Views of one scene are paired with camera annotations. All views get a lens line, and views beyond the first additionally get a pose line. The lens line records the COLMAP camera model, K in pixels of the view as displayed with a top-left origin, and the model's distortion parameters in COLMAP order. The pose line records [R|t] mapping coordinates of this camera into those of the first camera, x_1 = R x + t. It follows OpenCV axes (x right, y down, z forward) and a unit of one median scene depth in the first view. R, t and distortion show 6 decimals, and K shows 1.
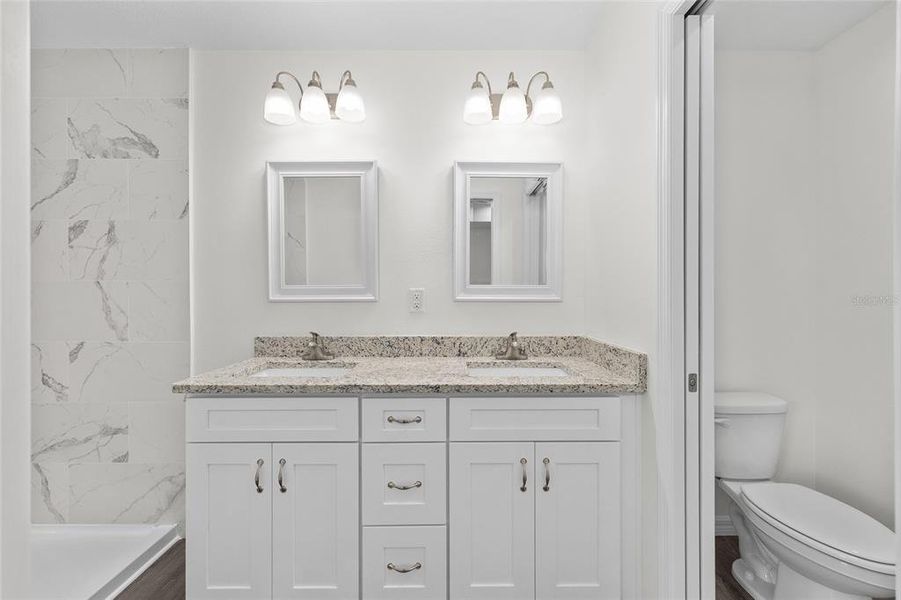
lens RADIAL K [[358.4, 0, 450.5], [0, 358.4, 300.0], [0, 0, 1]] dist [0.000036, 0.000193]
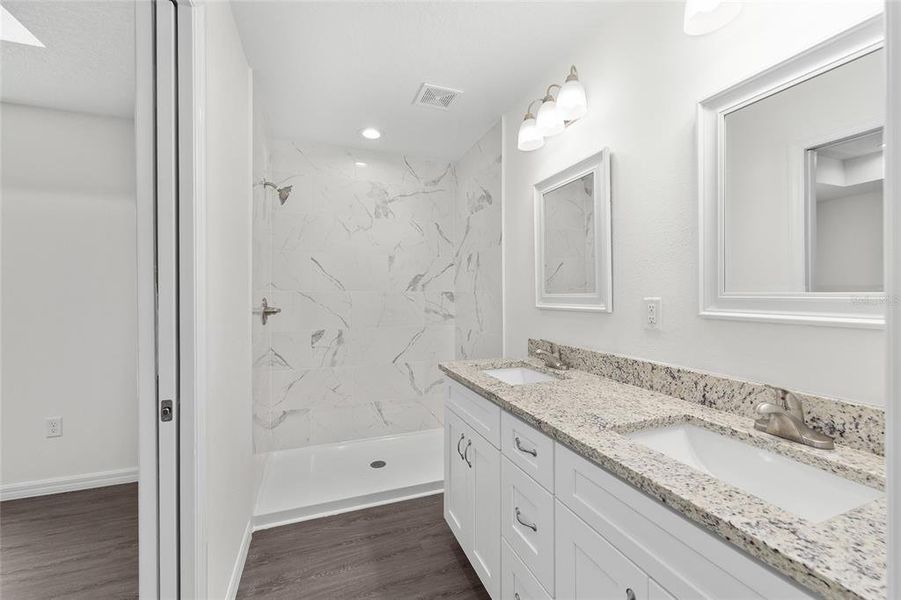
lens RADIAL K [[358.4, 0, 450.5], [0, 358.4, 300.0], [0, 0, 1]] dist [0.000036, 0.000193]
pose [[0.361101, 0.012607, -0.932442, 0.453947], [-0.007508, 0.999916, 0.010612, -0.032899], [0.932497, 0.003169, 0.361165, 0.346438]]
